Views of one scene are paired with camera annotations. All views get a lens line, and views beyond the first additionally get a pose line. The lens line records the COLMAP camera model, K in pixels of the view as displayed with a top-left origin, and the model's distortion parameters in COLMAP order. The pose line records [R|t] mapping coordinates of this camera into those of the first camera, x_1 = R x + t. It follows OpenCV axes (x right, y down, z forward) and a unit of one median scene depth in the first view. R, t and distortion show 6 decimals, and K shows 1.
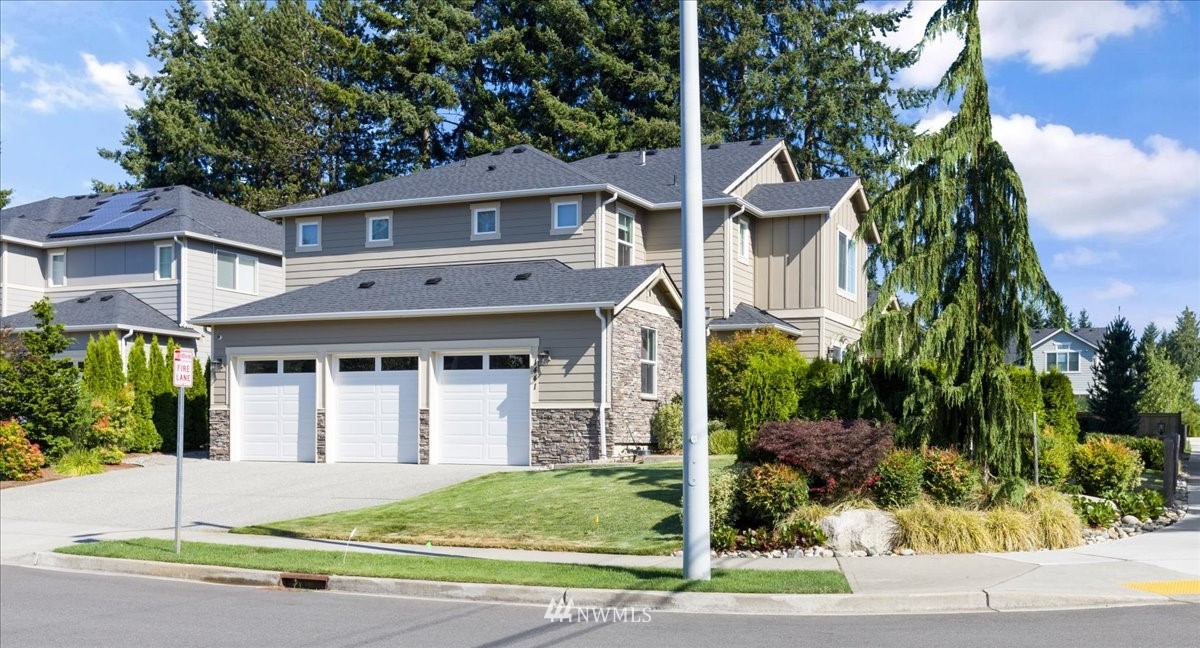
lens RADIAL K [[1233.2, 0, 600.0], [0, 1233.2, 324.0], [0, 0, 1]] dist [0.006373, 0.004311]
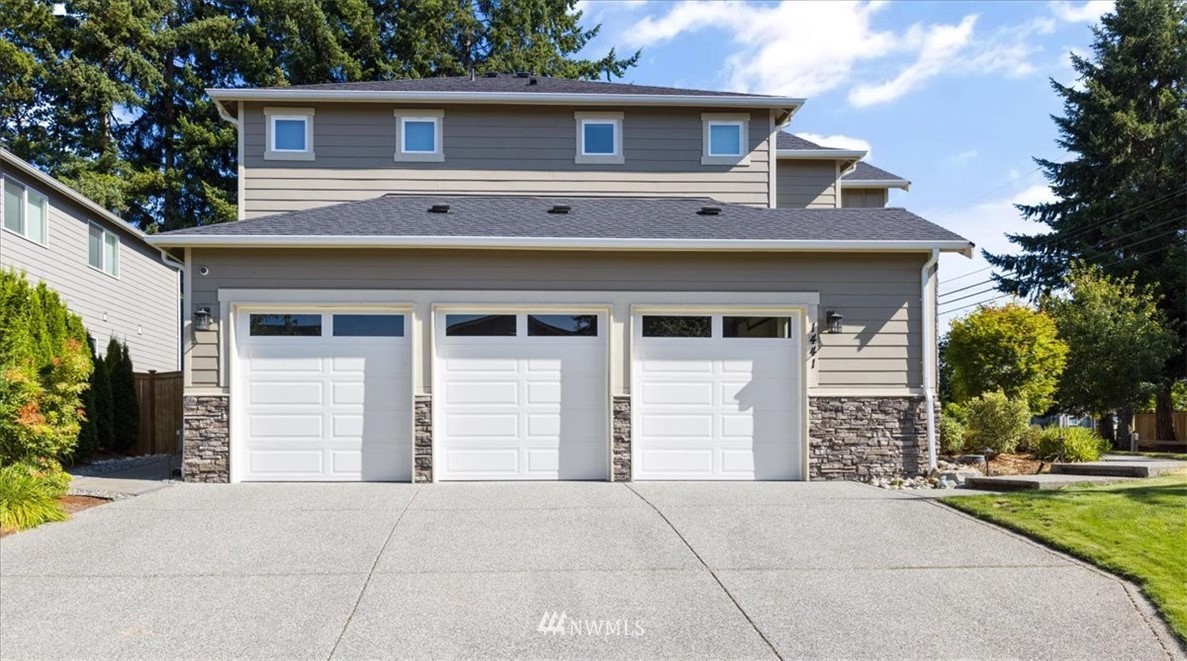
lens RADIAL K [[935.4, 0, 592.7], [0, 935.4, 383.6], [0, 0, 1]] dist [0.007628, -0.000731]
pose [[0.895687, 0.019781, 0.444245, -0.365165], [-0.034131, 0.999121, 0.024327, 0.050103], [-0.443373, -0.036952, 0.895575, 0.559223]]
